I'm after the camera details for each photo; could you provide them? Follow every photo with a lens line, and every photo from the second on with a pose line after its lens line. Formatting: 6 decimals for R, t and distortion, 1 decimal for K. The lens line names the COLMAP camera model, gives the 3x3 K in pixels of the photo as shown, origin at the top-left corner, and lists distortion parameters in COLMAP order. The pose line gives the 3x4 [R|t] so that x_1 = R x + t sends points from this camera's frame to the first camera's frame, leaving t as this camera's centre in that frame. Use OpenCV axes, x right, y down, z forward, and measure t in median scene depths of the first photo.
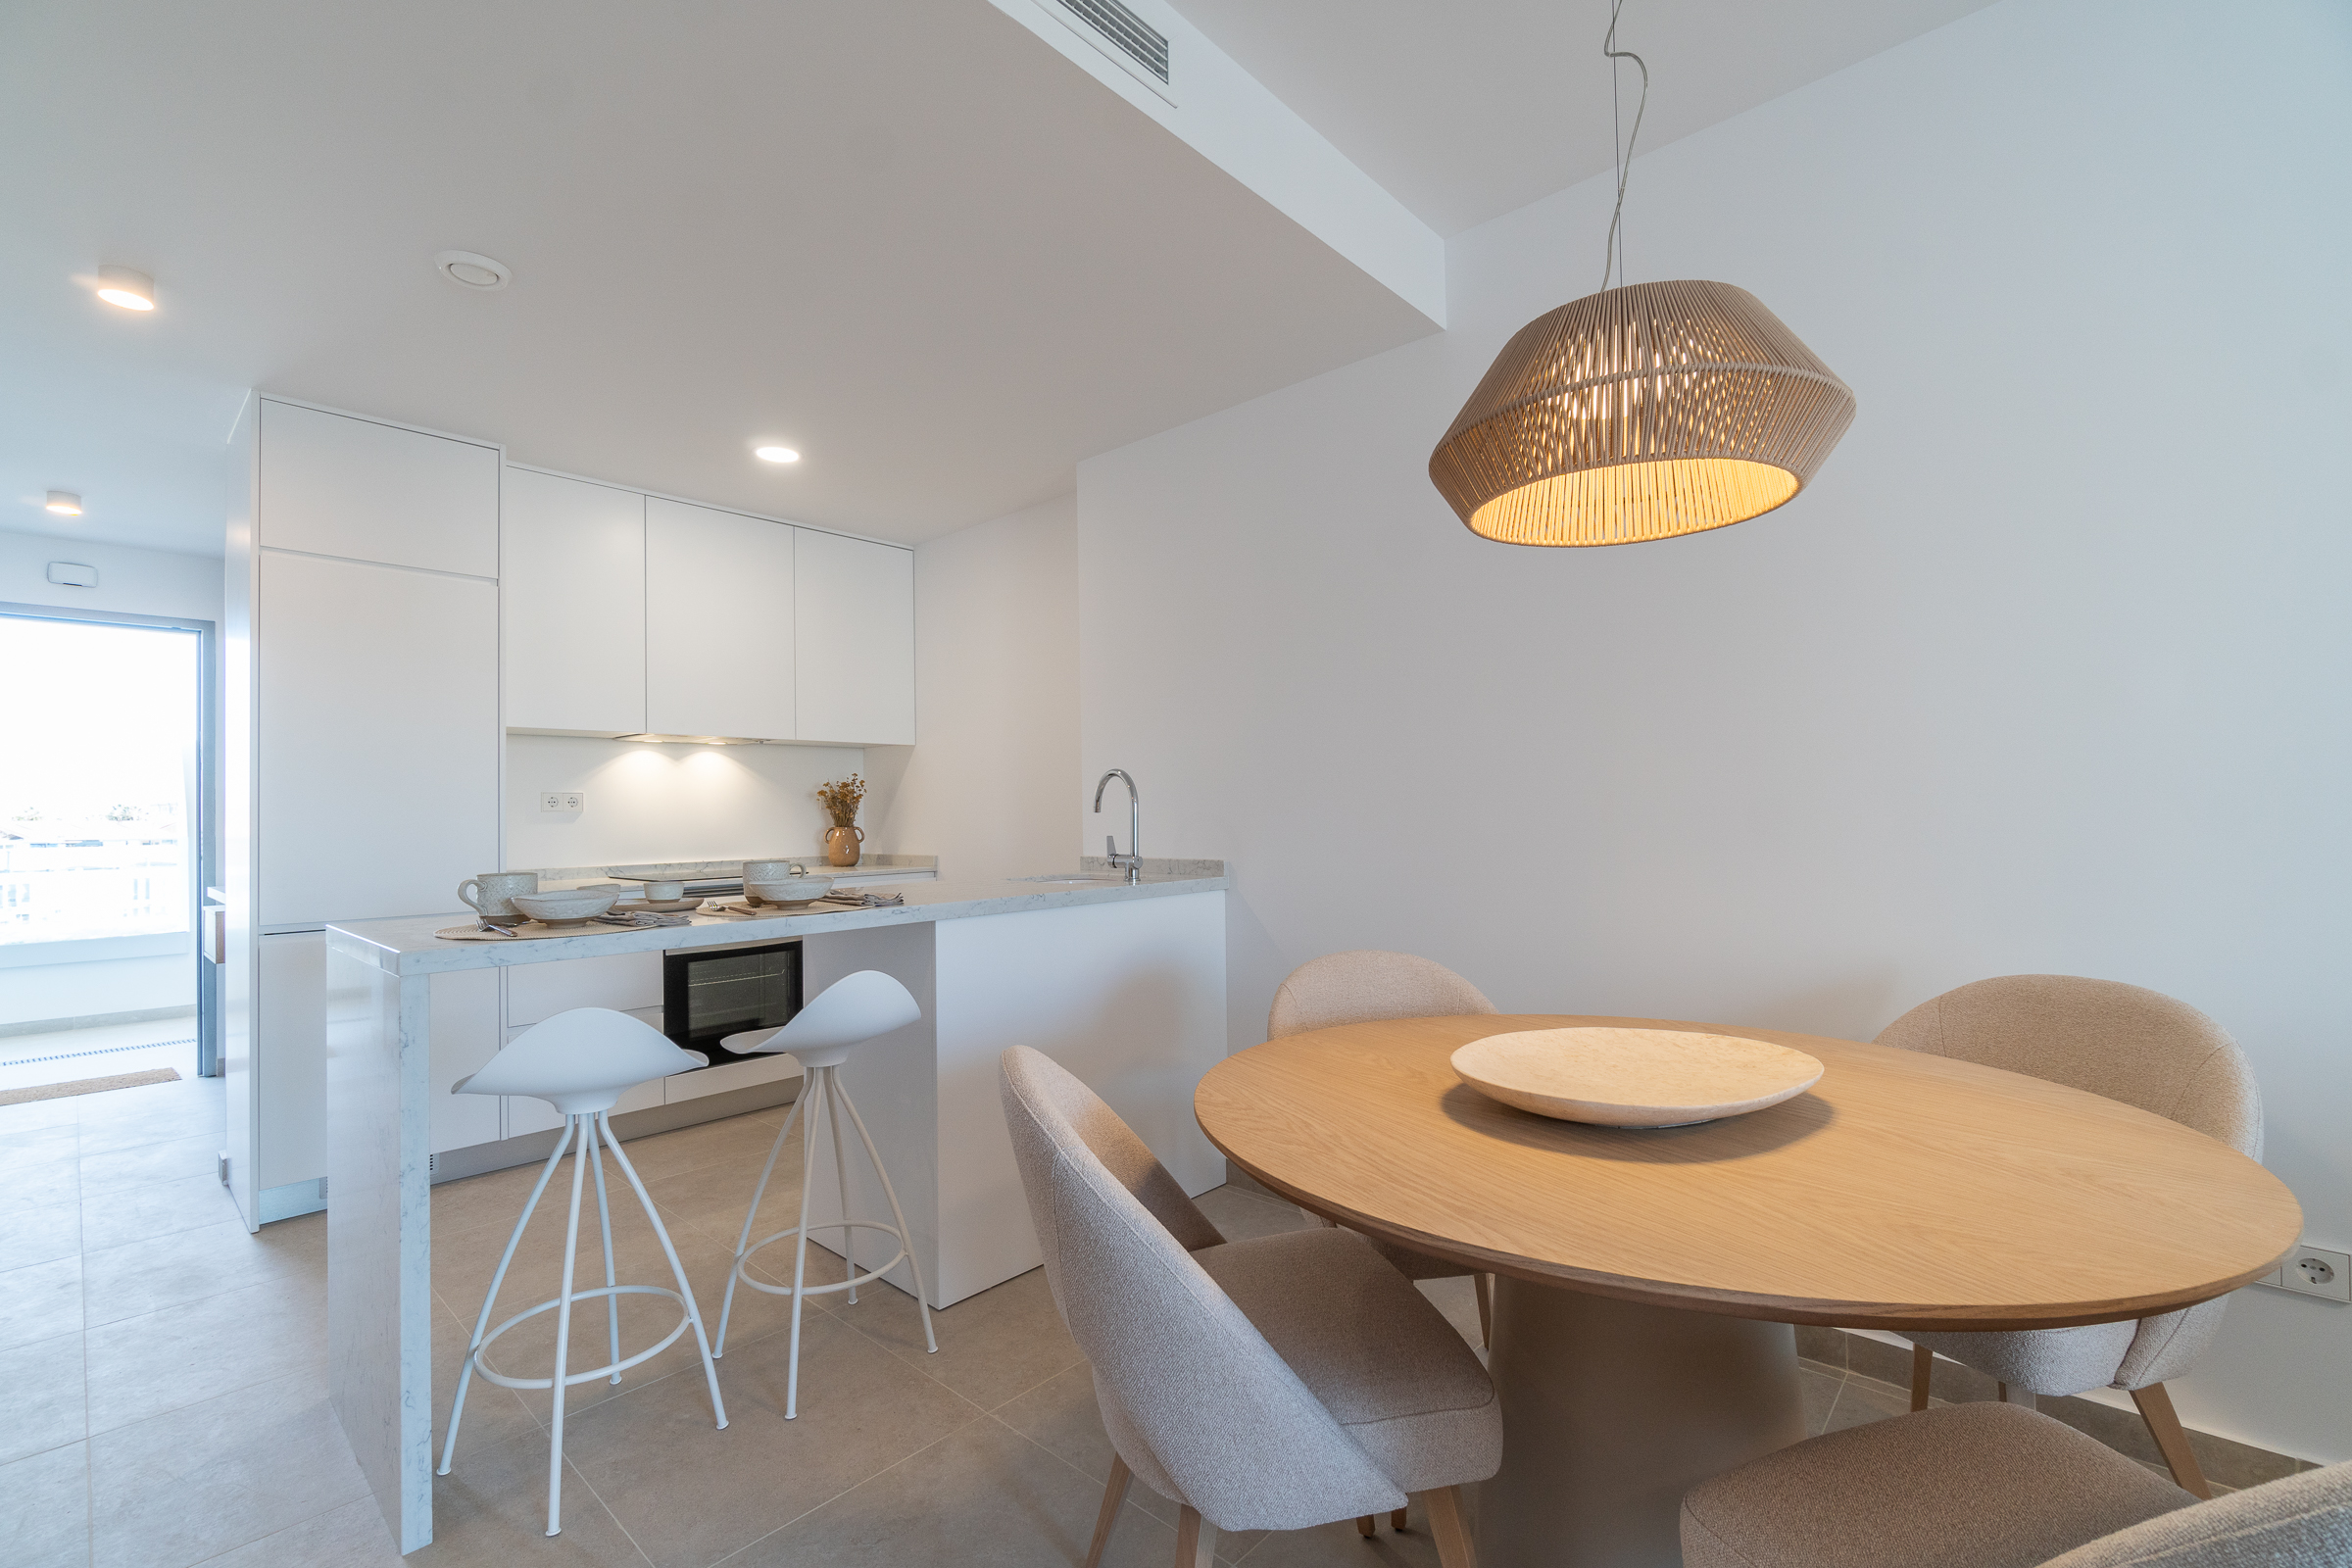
lens RADIAL K [[1026.2, 0, 1154.8], [0, 1026.2, 795.9], [0, 0, 1]] dist [-0.004807, 0.000008]
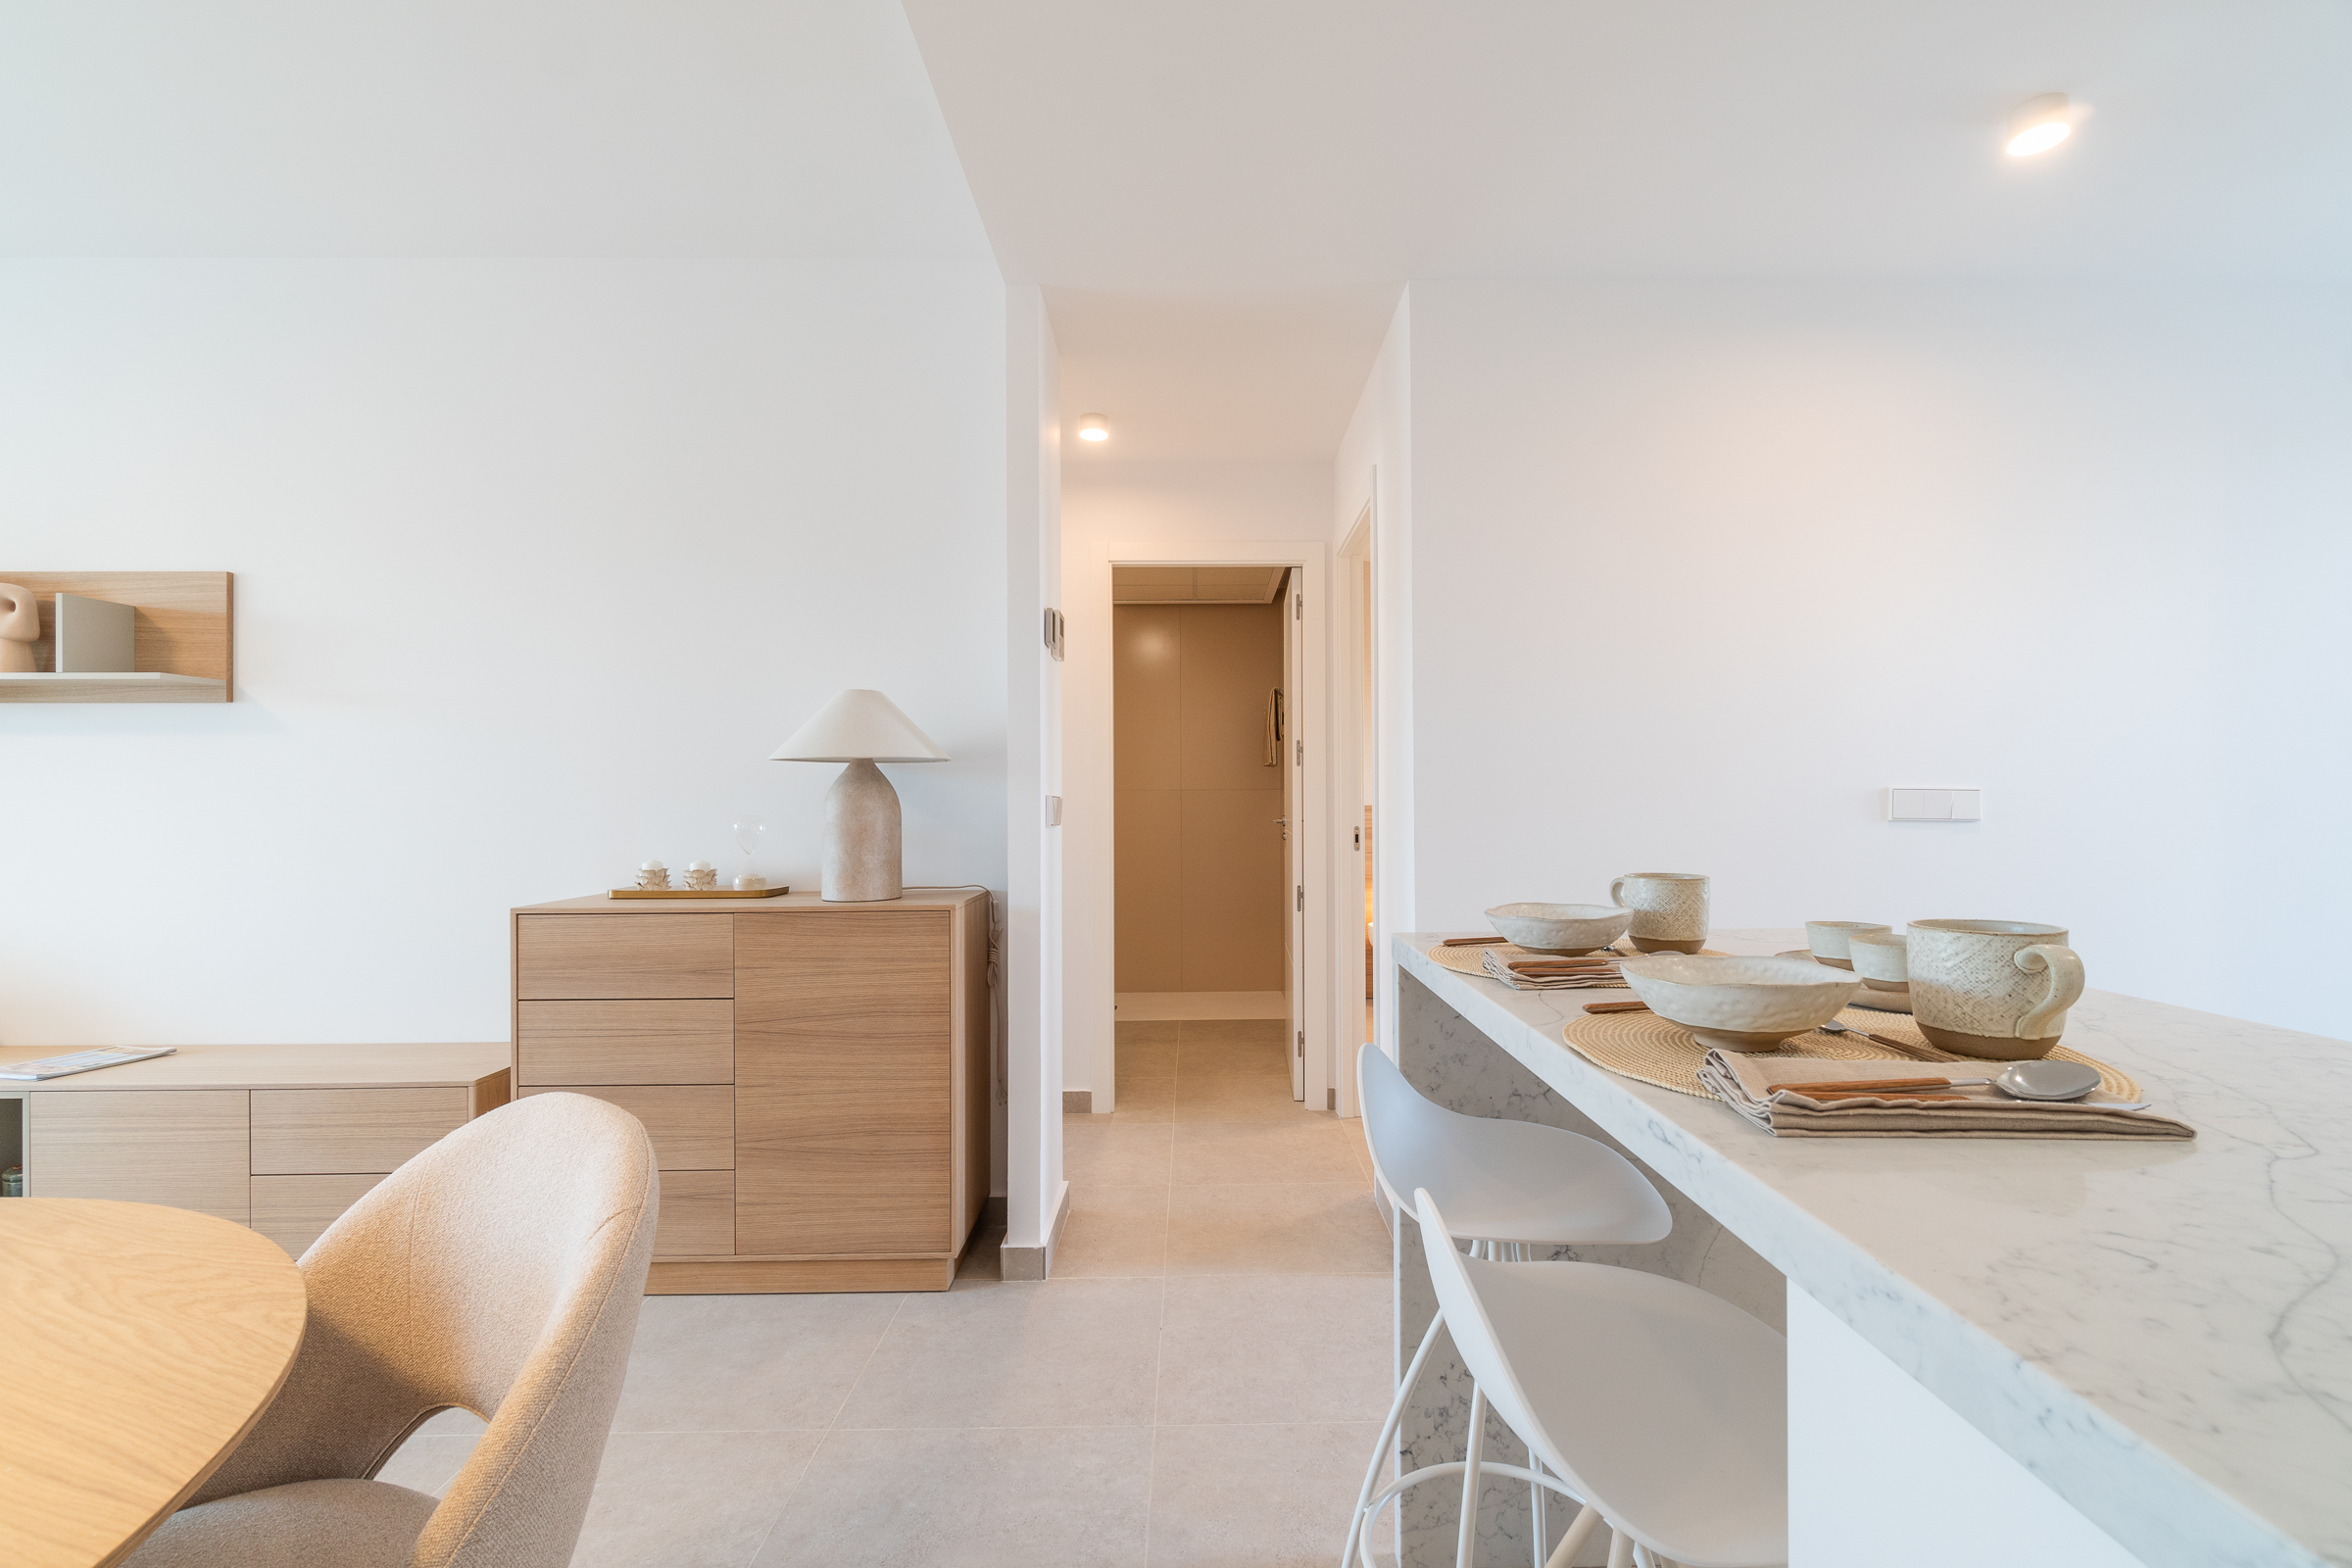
lens RADIAL K [[1026.2, 0, 1154.8], [0, 1026.2, 795.9], [0, 0, 1]] dist [-0.004807, 0.000008]
pose [[-0.741378, 0.019425, -0.670806, 0.069222], [0.024098, 0.999707, 0.002316, 0.021187], [0.670655, -0.014448, -0.741629, 1.889195]]
